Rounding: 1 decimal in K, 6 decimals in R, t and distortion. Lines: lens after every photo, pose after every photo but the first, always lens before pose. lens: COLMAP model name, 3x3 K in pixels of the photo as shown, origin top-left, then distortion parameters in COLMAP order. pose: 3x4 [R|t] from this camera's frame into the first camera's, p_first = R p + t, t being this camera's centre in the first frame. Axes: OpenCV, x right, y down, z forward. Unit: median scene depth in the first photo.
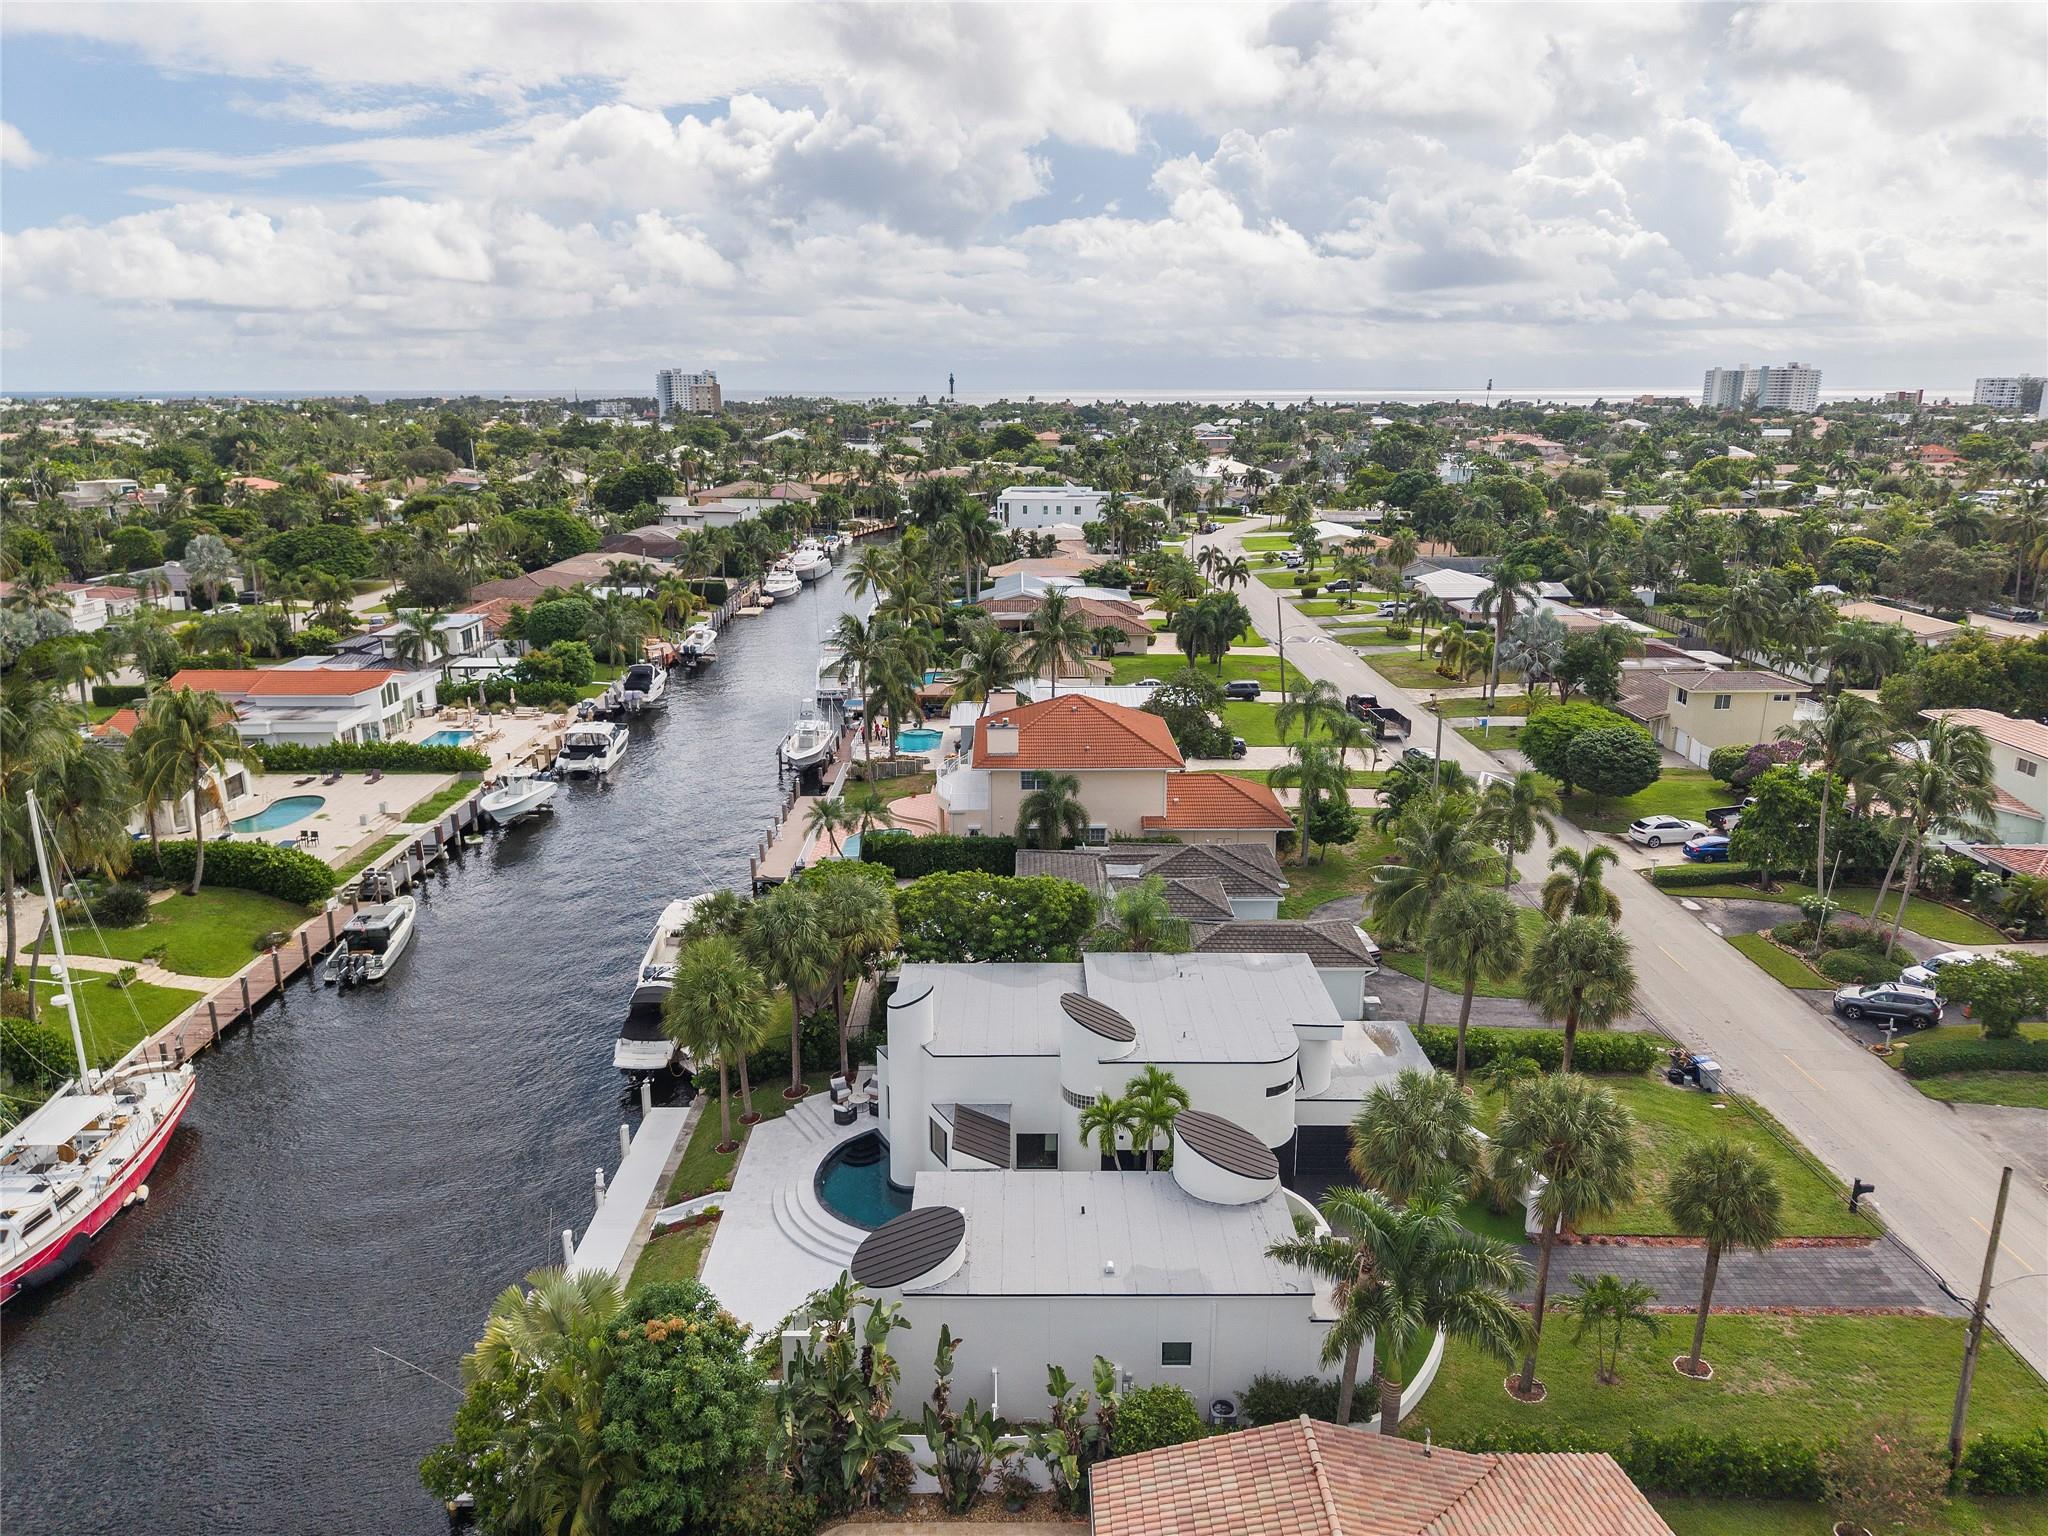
lens RADIAL K [[1405.2, 0, 1024.0], [0, 1405.2, 768.0], [0, 0, 1]] dist [0.000318, -0.004135]
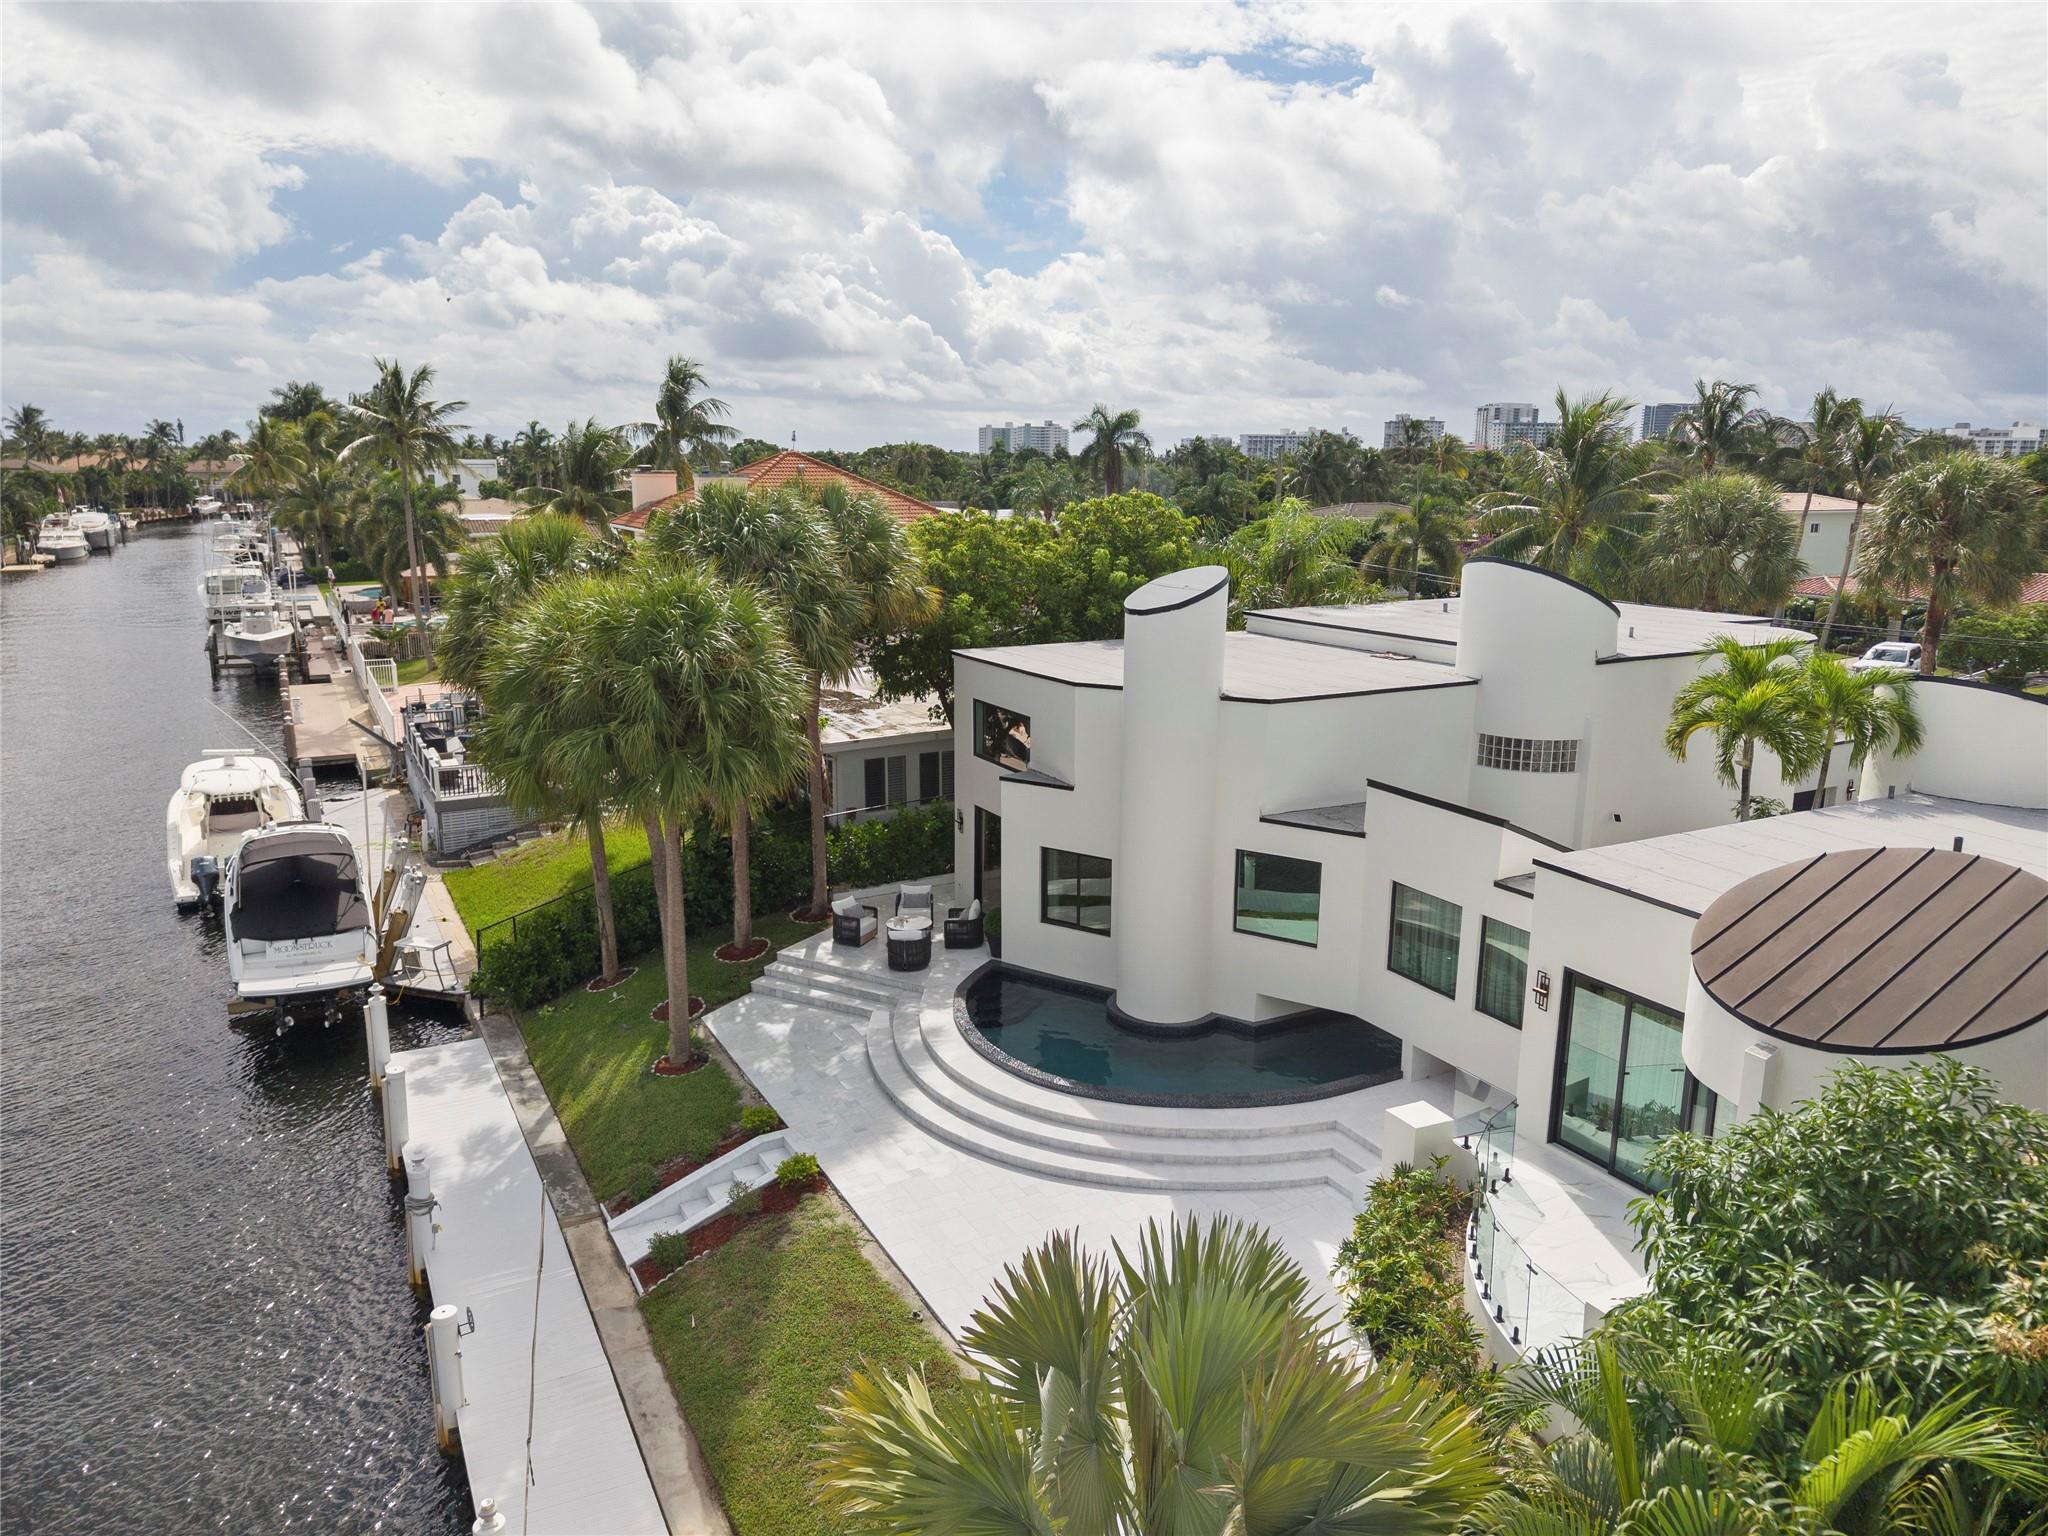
lens RADIAL K [[1405.2, 0, 1024.0], [0, 1405.2, 768.0], [0, 0, 1]] dist [0.000318, -0.004135]
pose [[0.884463, -0.093292, 0.457188, -0.115360], [0.121947, 0.991971, -0.033496, 0.078758], [-0.450393, 0.085379, 0.888739, 0.215370]]
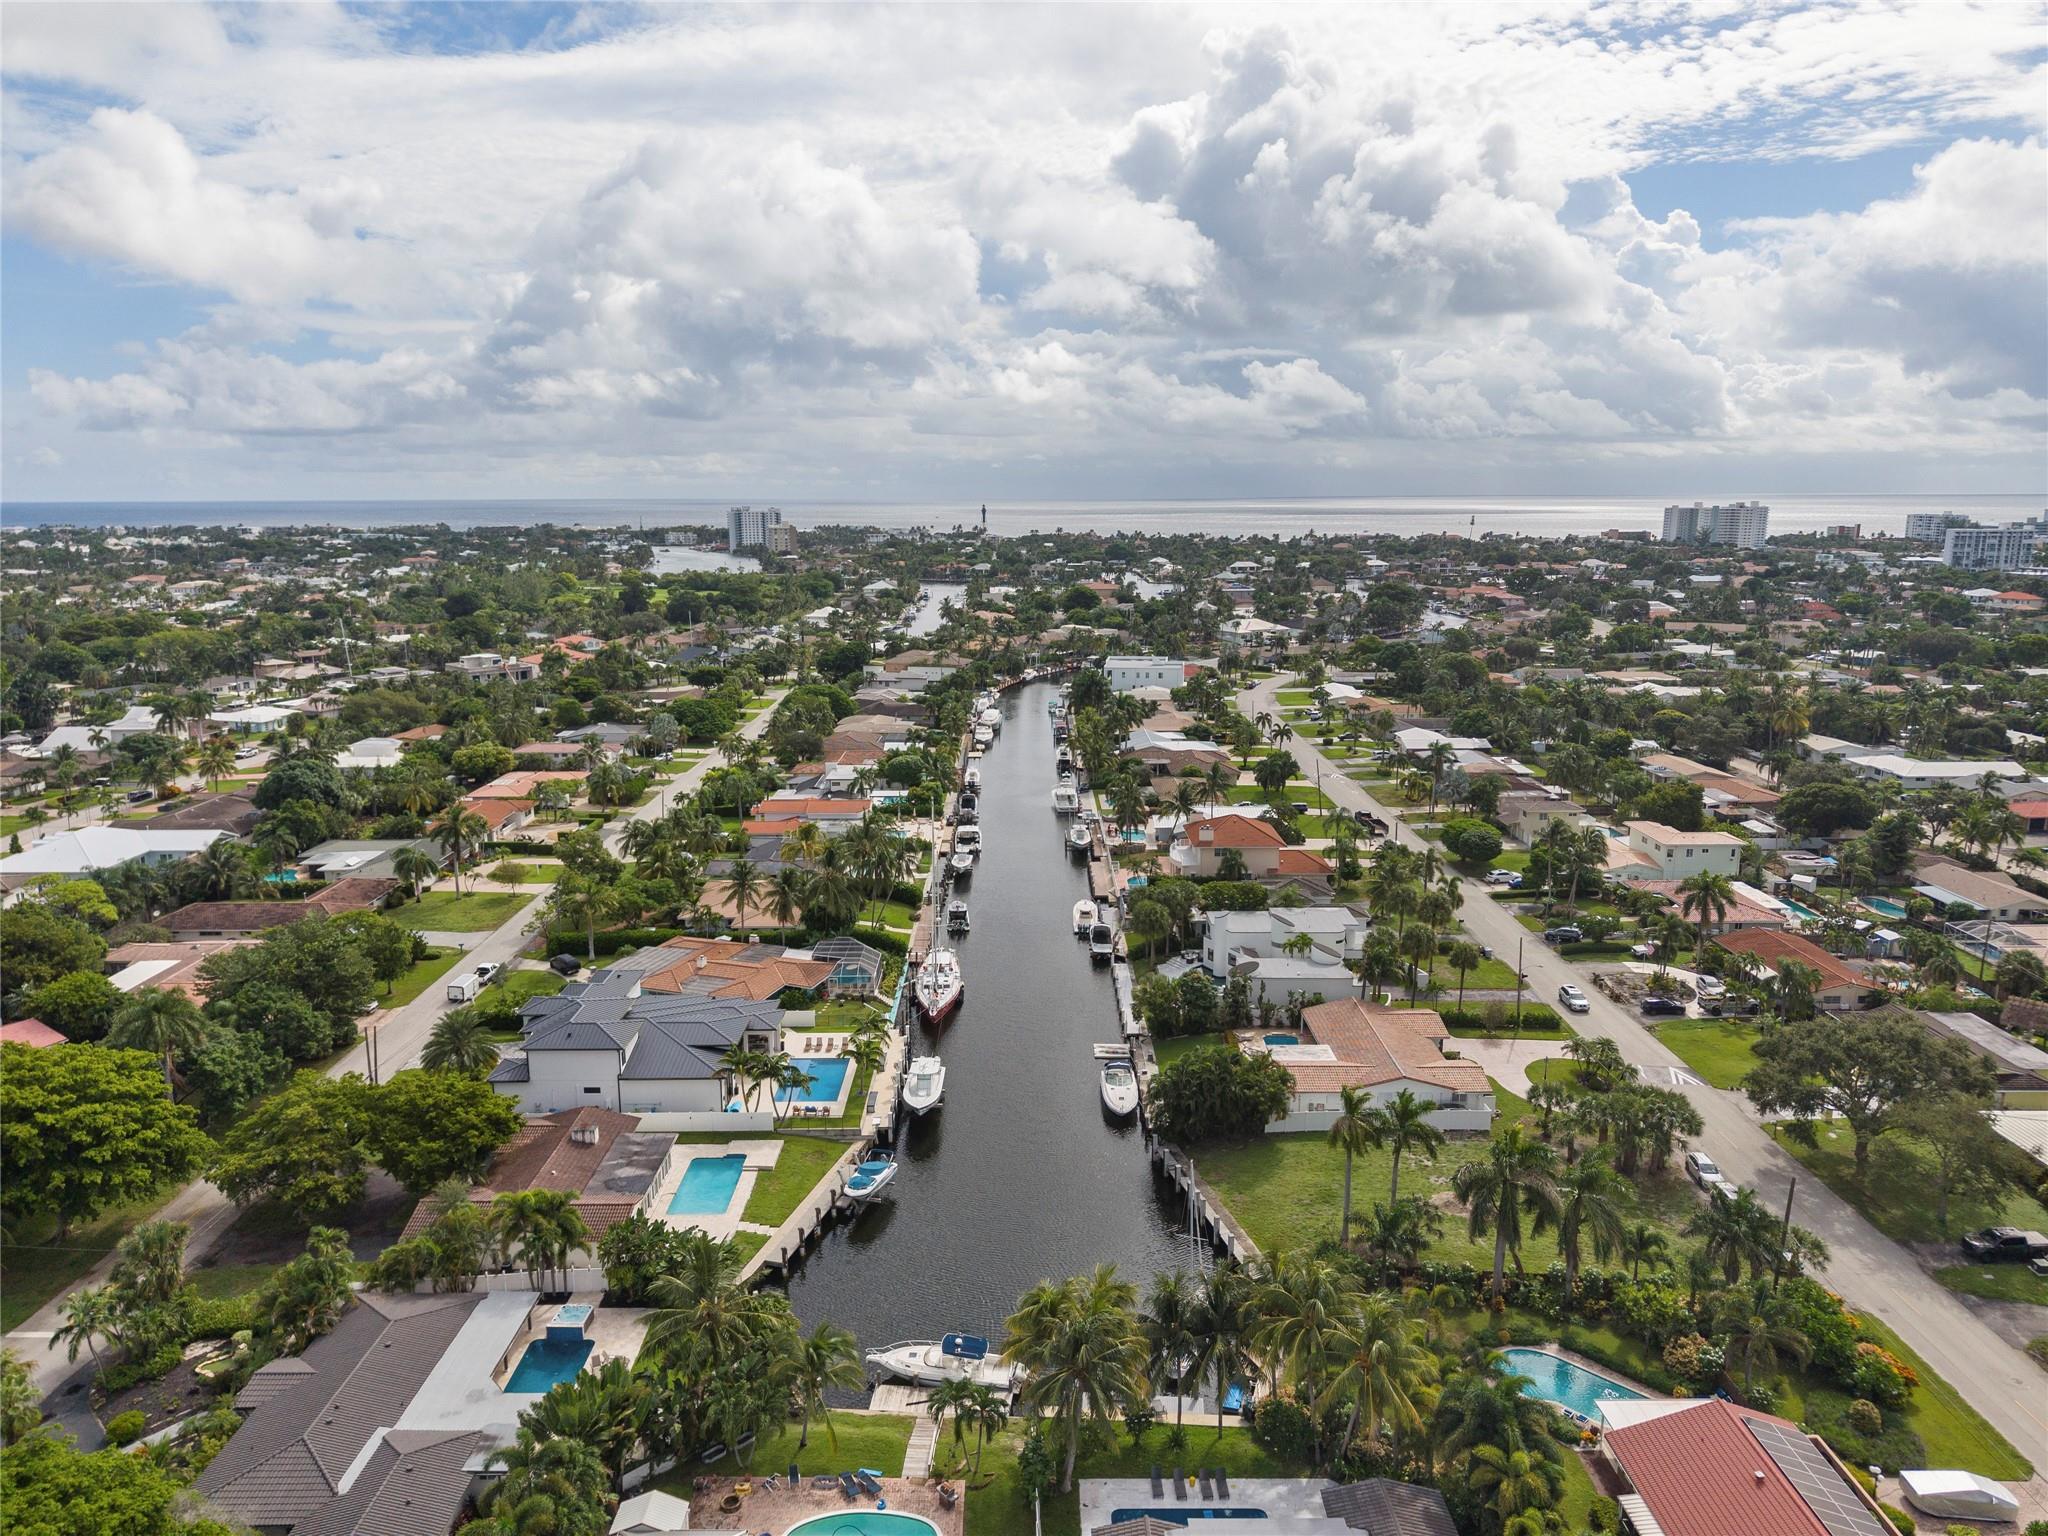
lens RADIAL K [[1405.2, 0, 1024.0], [0, 1405.2, 768.0], [0, 0, 1]] dist [0.000318, -0.004135]
pose [[1.000000, 0.000847, -0.000215, -0.182500], [-0.000860, 0.997540, -0.070097, 0.018863], [0.000155, 0.070097, 0.997540, -0.754418]]
